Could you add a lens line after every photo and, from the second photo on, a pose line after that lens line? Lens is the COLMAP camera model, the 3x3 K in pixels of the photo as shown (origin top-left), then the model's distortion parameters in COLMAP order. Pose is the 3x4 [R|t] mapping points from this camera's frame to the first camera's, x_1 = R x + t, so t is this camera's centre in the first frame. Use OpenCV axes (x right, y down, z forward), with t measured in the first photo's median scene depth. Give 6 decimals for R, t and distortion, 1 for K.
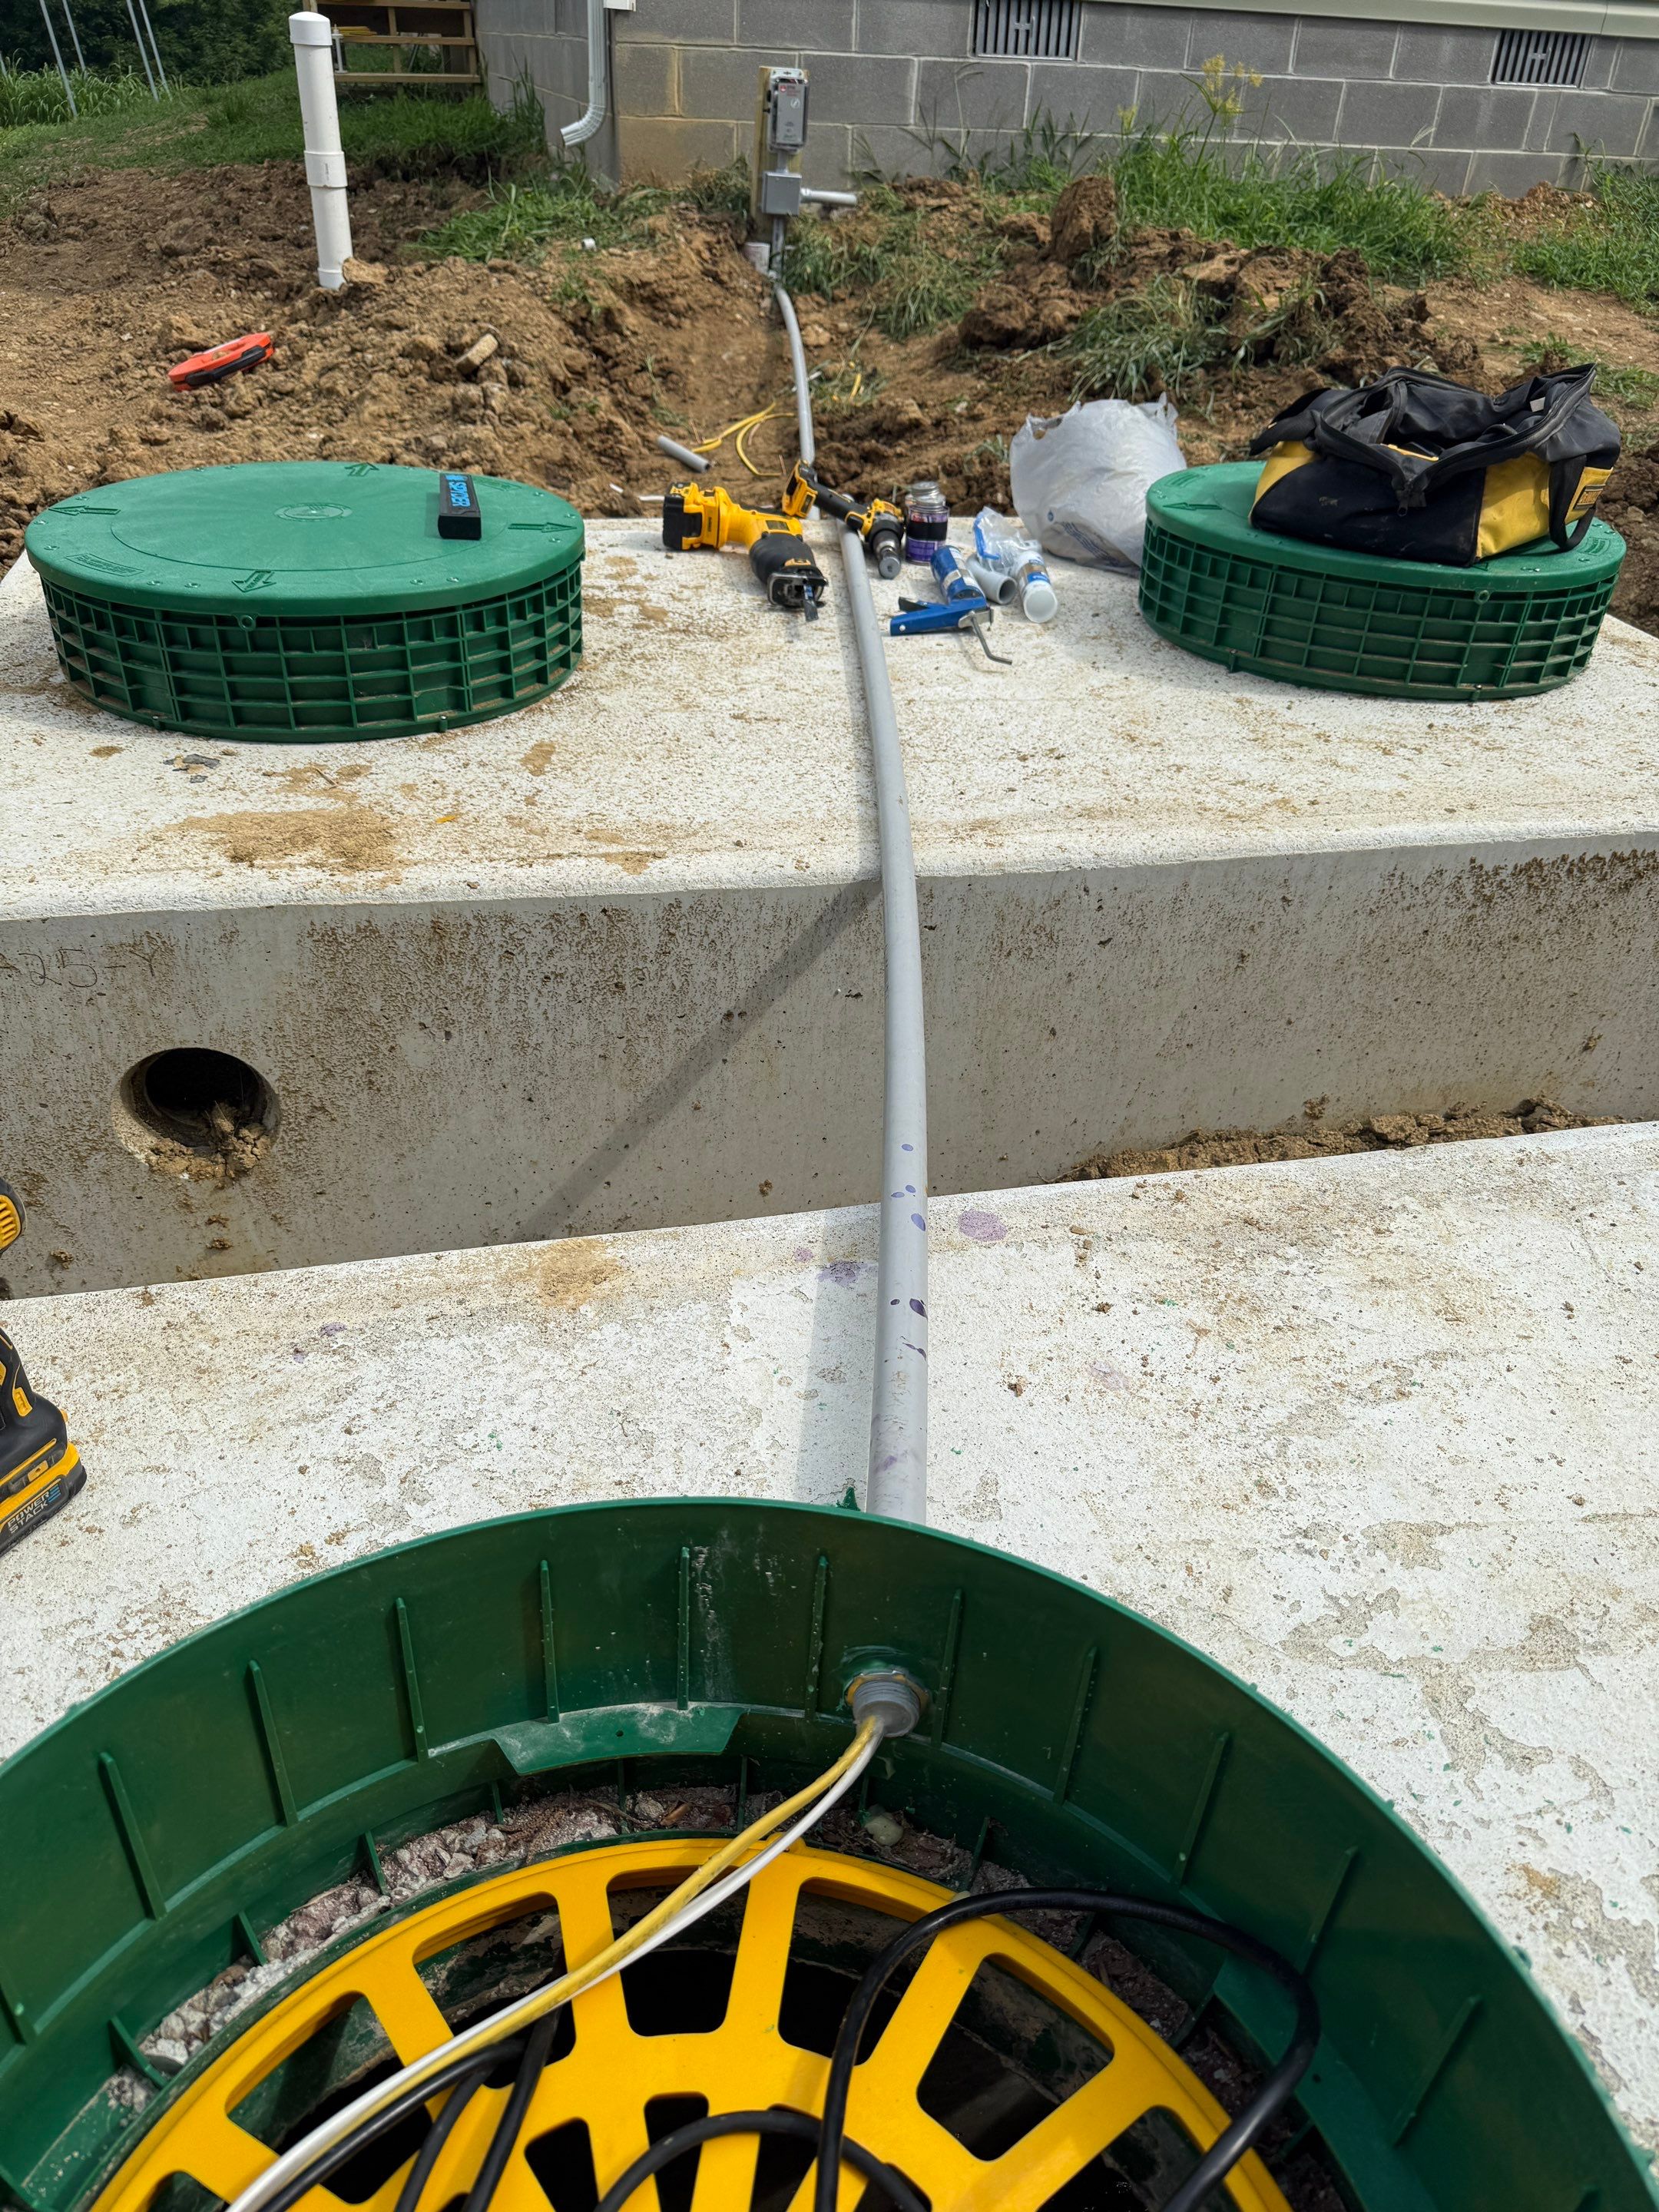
lens RADIAL K [[1723.6, 0, 786.2], [0, 1723.6, 1104.3], [0, 0, 1]] dist [-0.114828, 0.151111]
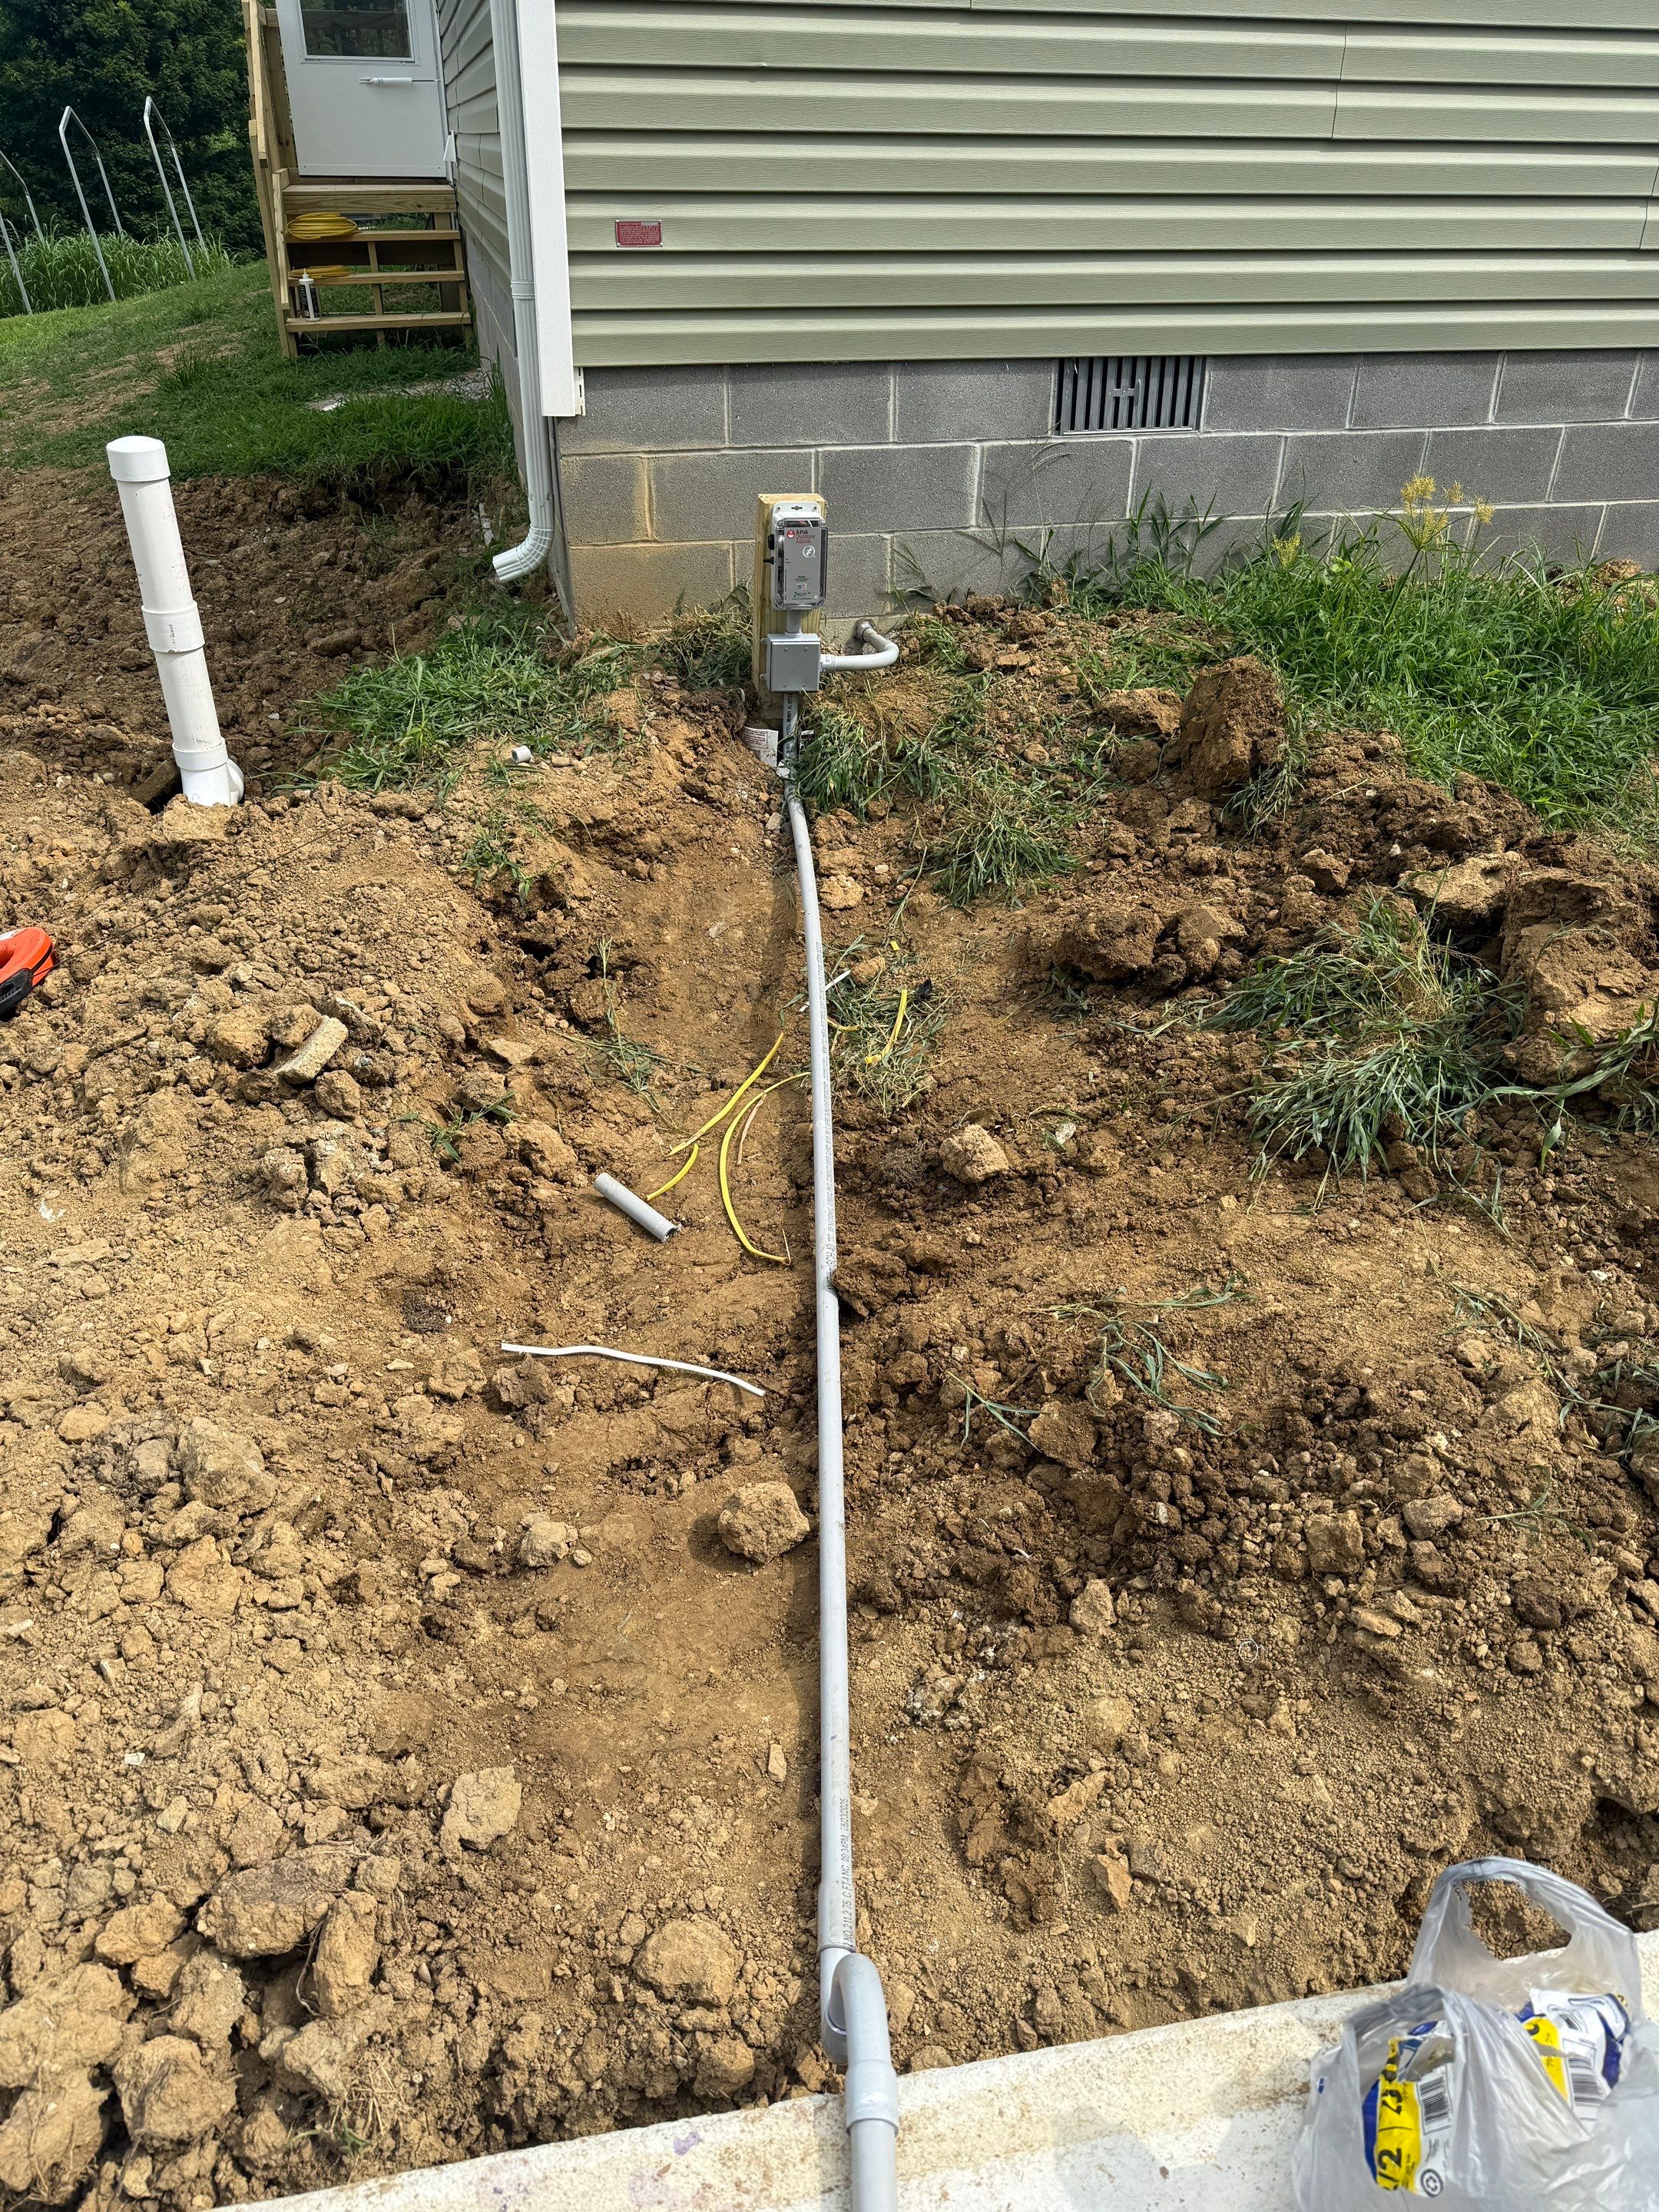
lens RADIAL K [[1675.7, 0, 787.1], [0, 1675.7, 1108.8], [0, 0, 1]] dist [0.095695, -0.125840]
pose [[0.999120, -0.018249, -0.037777, 0.018581], [0.016376, 0.998650, -0.049297, -0.323420], [0.038626, 0.048635, 0.998069, 0.302943]]
